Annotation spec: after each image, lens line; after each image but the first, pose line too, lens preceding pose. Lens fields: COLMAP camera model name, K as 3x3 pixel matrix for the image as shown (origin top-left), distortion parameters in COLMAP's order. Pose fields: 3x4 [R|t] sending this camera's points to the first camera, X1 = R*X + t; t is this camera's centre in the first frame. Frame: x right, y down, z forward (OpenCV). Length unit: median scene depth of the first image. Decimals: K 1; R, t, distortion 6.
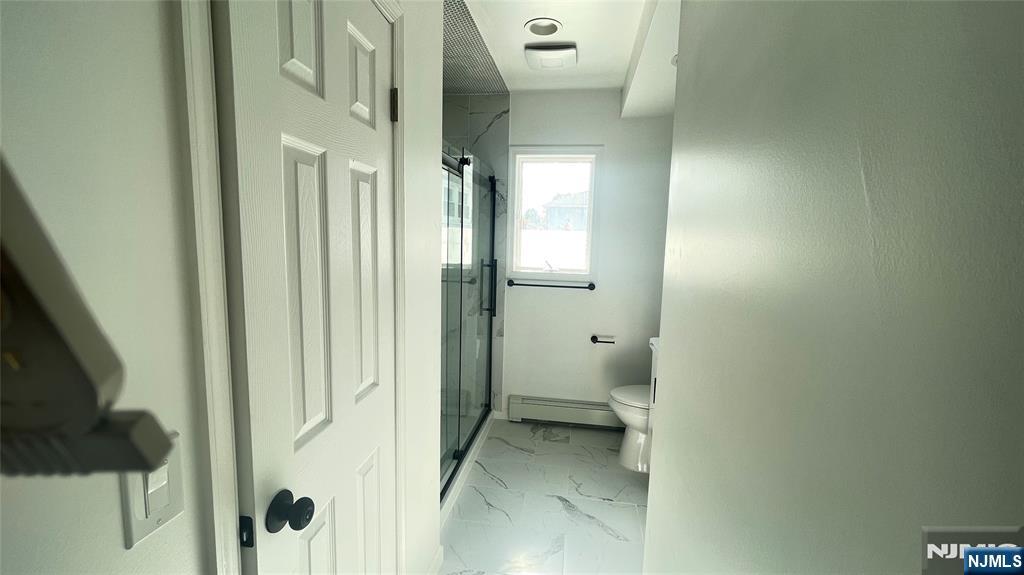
lens RADIAL K [[419.8, 0, 512.0], [0, 419.8, 287.6], [0, 0, 1]] dist [-0.003746, 0.000296]
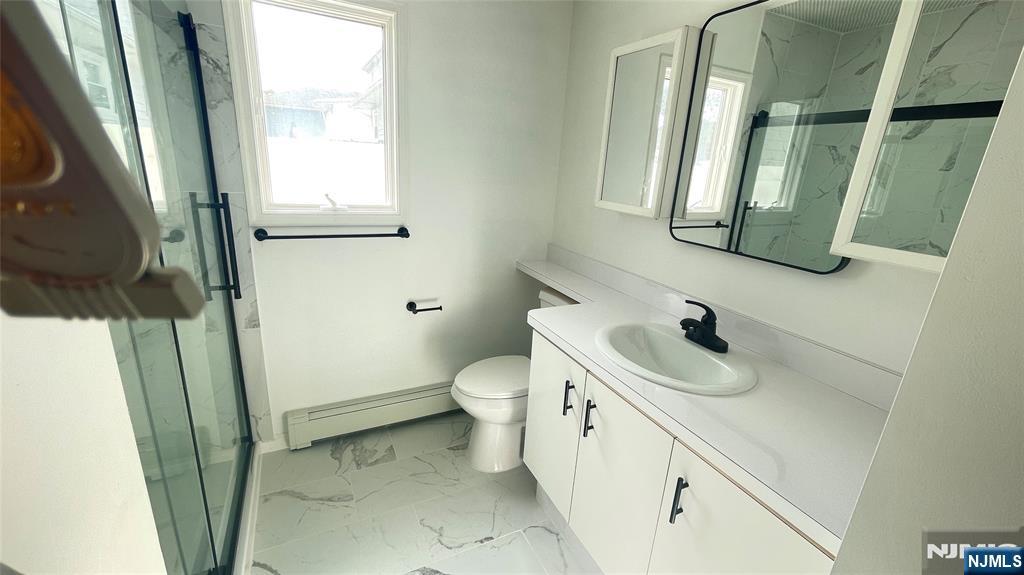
lens RADIAL K [[419.8, 0, 512.7], [0, 419.8, 291.0], [0, 0, 1]] dist [-0.003746, 0.000296]
pose [[0.812965, -0.148468, 0.563067, -0.057522], [0.027815, 0.975748, 0.217123, -0.050529], [-0.581648, -0.160852, 0.797379, 0.346579]]
